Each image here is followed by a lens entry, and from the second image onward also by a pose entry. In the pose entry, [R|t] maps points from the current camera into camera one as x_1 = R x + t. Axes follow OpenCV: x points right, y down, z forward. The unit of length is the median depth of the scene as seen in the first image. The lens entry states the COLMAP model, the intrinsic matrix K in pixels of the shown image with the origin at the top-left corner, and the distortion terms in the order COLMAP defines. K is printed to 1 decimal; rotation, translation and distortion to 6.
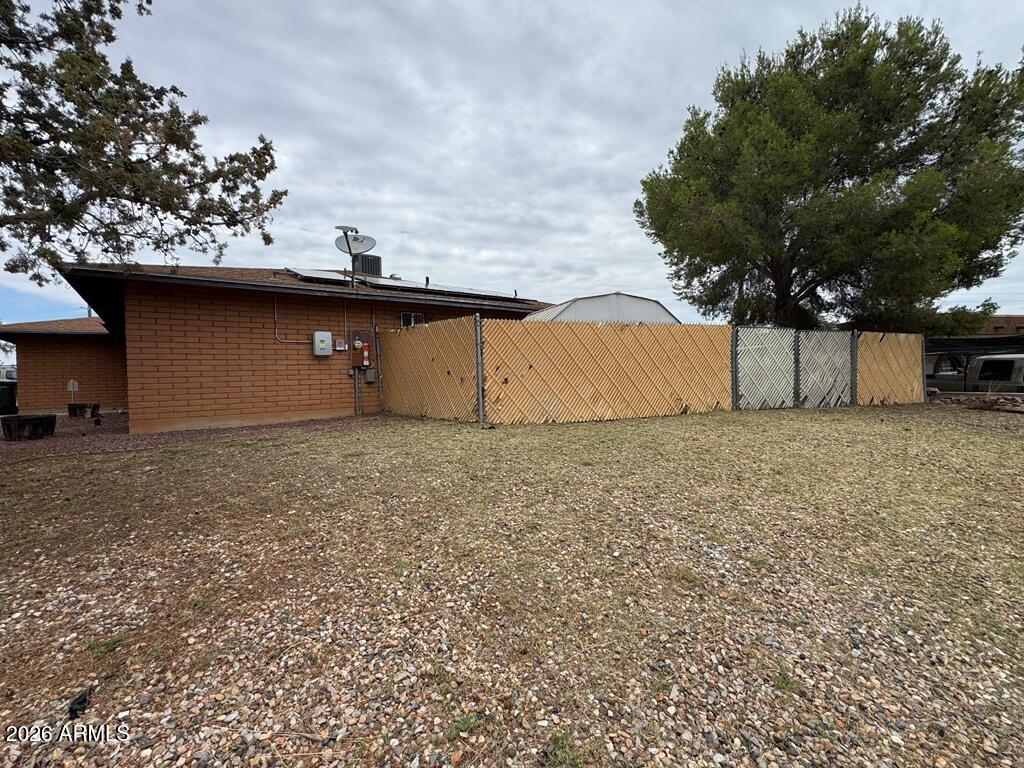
lens RADIAL K [[482.0, 0, 509.8], [0, 482.0, 383.5], [0, 0, 1]] dist [-0.000184, 0.000412]
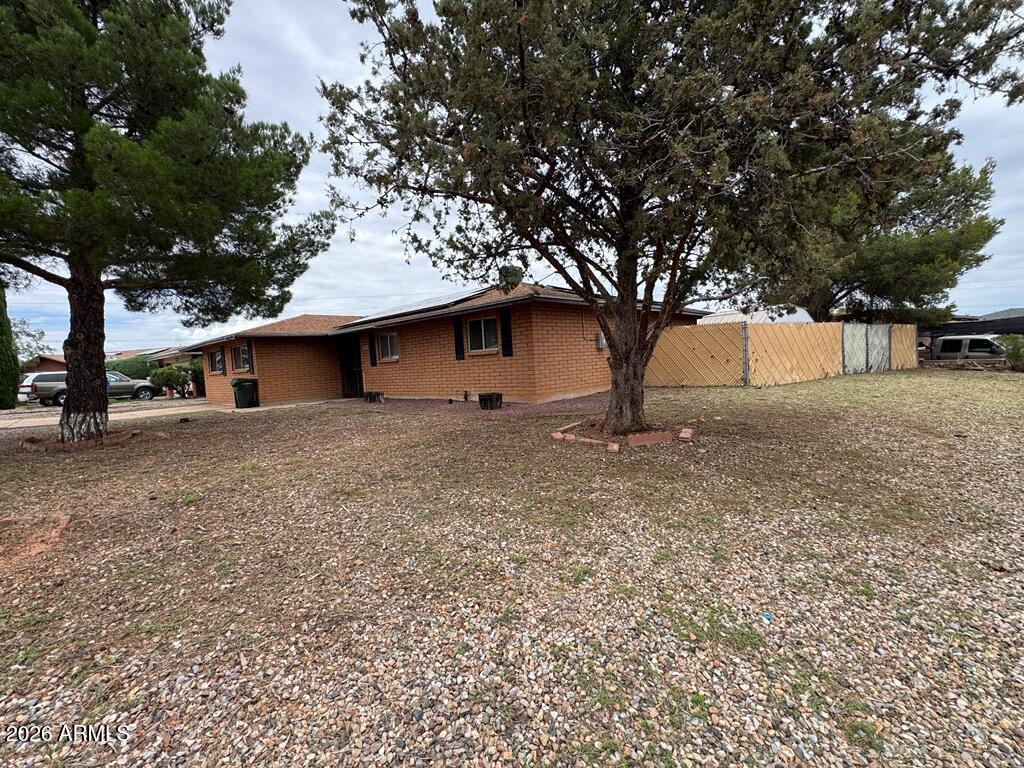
lens RADIAL K [[482.0, 0, 501.4], [0, 482.0, 386.8], [0, 0, 1]] dist [-0.000184, 0.000412]
pose [[0.984905, -0.040695, 0.168245, -0.726514], [0.035154, 0.998741, 0.035786, -0.002094], [-0.169490, -0.029331, 0.985095, -0.316301]]
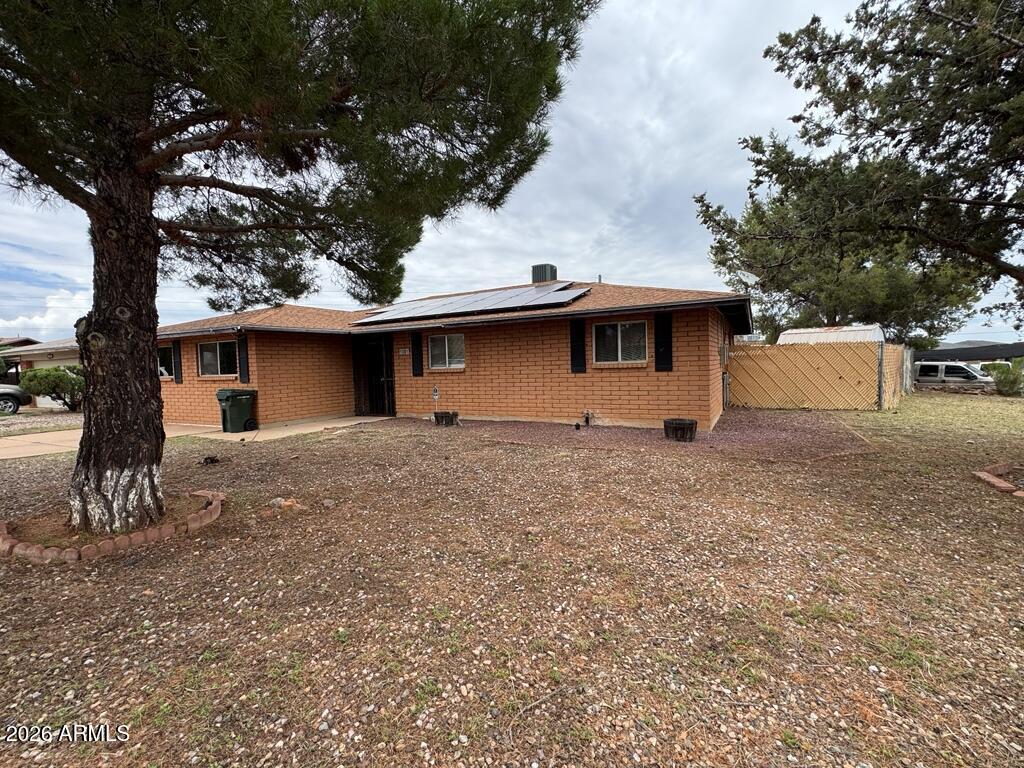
lens RADIAL K [[482.0, 0, 511.7], [0, 482.0, 383.3], [0, 0, 1]] dist [-0.000184, 0.000412]
pose [[0.906777, -0.015116, 0.421339, -1.113878], [0.008664, 0.999814, 0.017225, -0.025388], [-0.421521, -0.011969, 0.906740, 0.053865]]
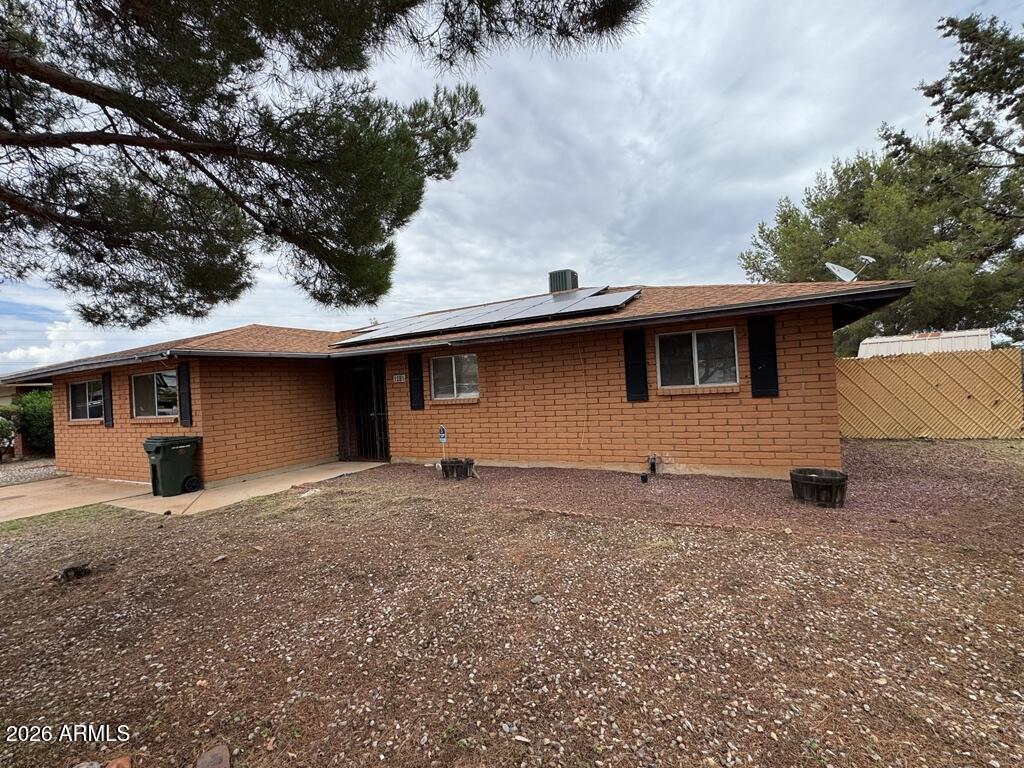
lens RADIAL K [[482.0, 0, 511.6], [0, 482.0, 387.1], [0, 0, 1]] dist [-0.000184, 0.000412]
pose [[0.904119, -0.025535, 0.426518, -1.058013], [0.036624, 0.999170, -0.017816, -0.042559], [-0.425709, 0.031728, 0.904304, 0.290469]]
